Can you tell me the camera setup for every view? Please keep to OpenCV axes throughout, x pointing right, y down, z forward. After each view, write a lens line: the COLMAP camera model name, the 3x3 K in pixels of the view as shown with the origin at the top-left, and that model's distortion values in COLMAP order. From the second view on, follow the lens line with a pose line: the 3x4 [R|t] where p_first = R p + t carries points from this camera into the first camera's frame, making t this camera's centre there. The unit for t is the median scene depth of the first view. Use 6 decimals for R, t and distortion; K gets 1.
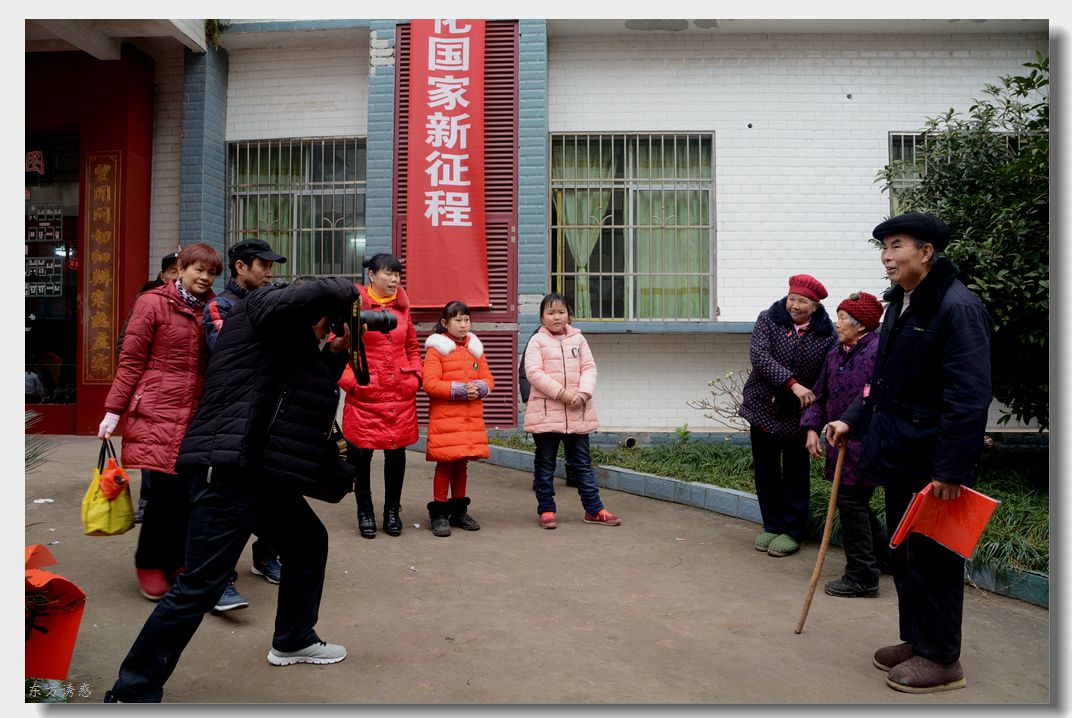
lens RADIAL K [[811.5, 0, 524.4], [0, 811.5, 360.8], [0, 0, 1]] dist [-0.163493, 0.119298]
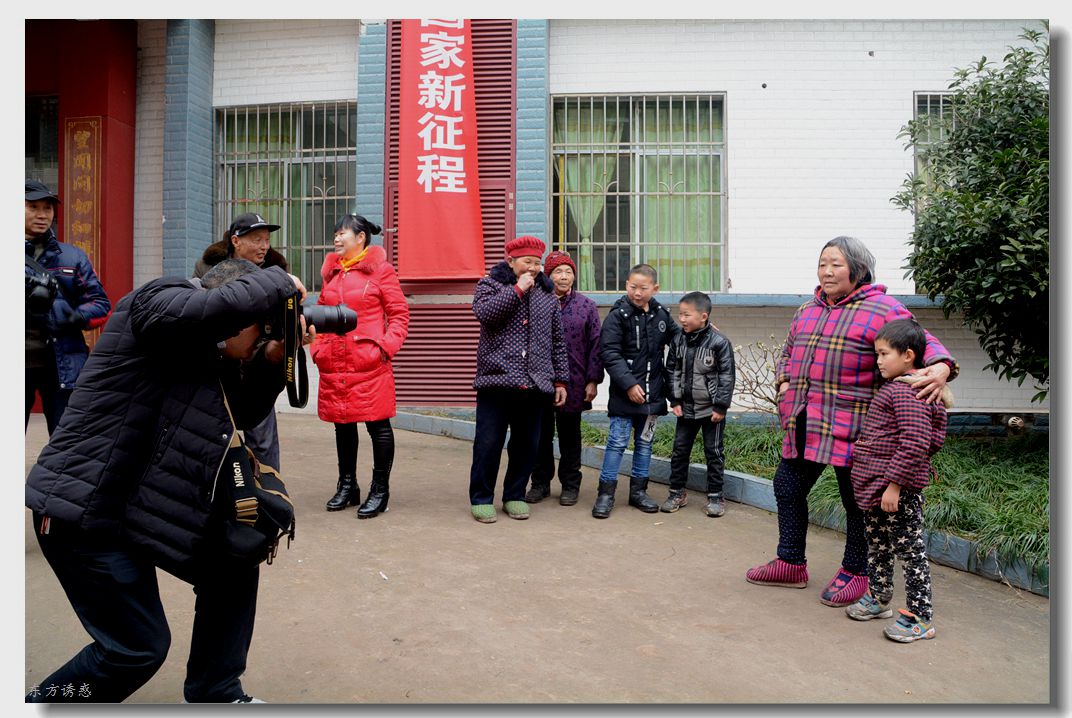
lens RADIAL K [[811.5, 0, 528.0], [0, 811.5, 364.8], [0, 0, 1]] dist [-0.163493, 0.119298]
pose [[0.999771, 0.001020, -0.021389, 0.026439], [-0.000455, 0.999651, 0.026414, 0.009326], [0.021409, -0.026398, 0.999422, 0.054937]]
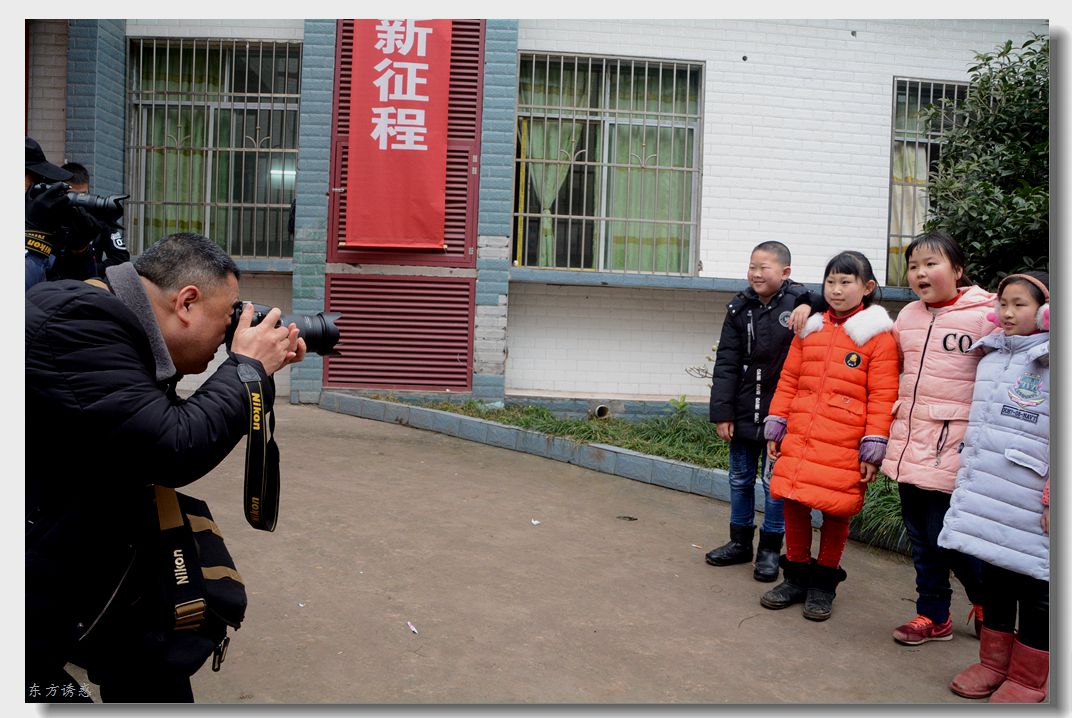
lens RADIAL K [[811.5, 0, 523.4], [0, 811.5, 359.3], [0, 0, 1]] dist [-0.163493, 0.119298]
pose [[0.992576, 0.028796, 0.118168, -0.057257], [-0.035403, 0.997902, 0.054199, 0.000377], [-0.116360, -0.057980, 0.991513, 0.142041]]
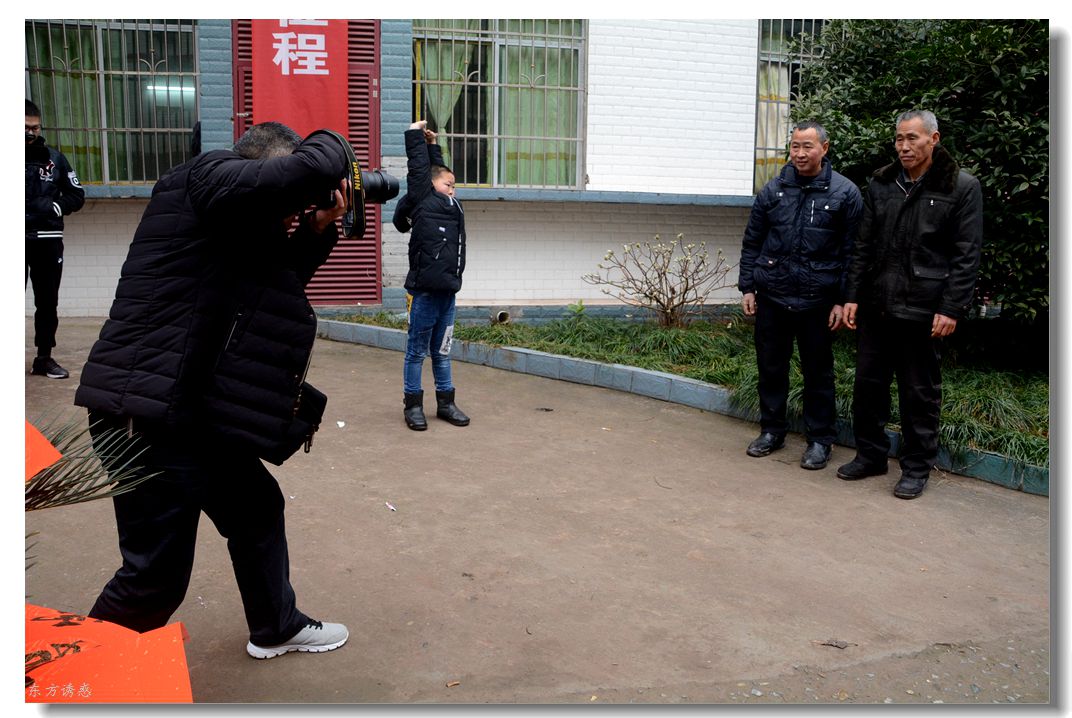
lens RADIAL K [[811.5, 0, 530.0], [0, 811.5, 355.4], [0, 0, 1]] dist [-0.163493, 0.119298]
pose [[0.960225, -0.035782, 0.276926, -0.102936], [-0.010822, 0.986241, 0.164959, -0.012037], [-0.279019, -0.161395, 0.946626, 0.076872]]
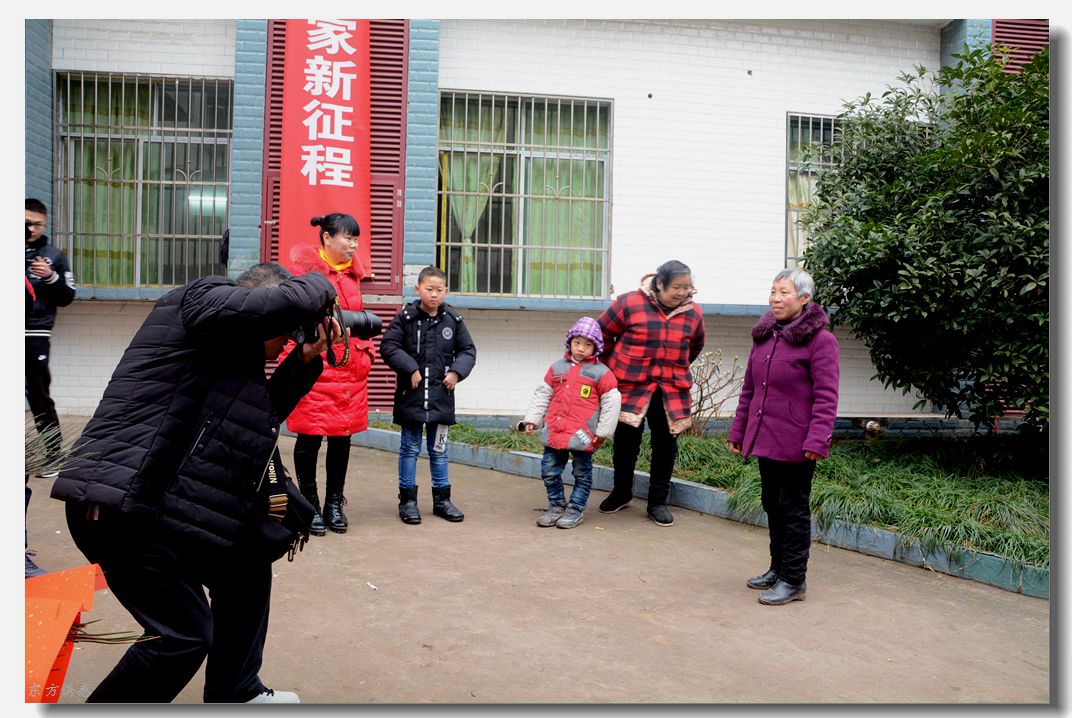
lens RADIAL K [[866.6, 0, 527.3], [0, 866.6, 357.7], [0, 0, 1]] dist [-0.130094, 0.089526]
pose [[0.977305, 0.014119, 0.211365, -0.075696], [-0.018669, 0.999635, 0.019545, 0.001357], [-0.211012, -0.023048, 0.977212, 0.017646]]
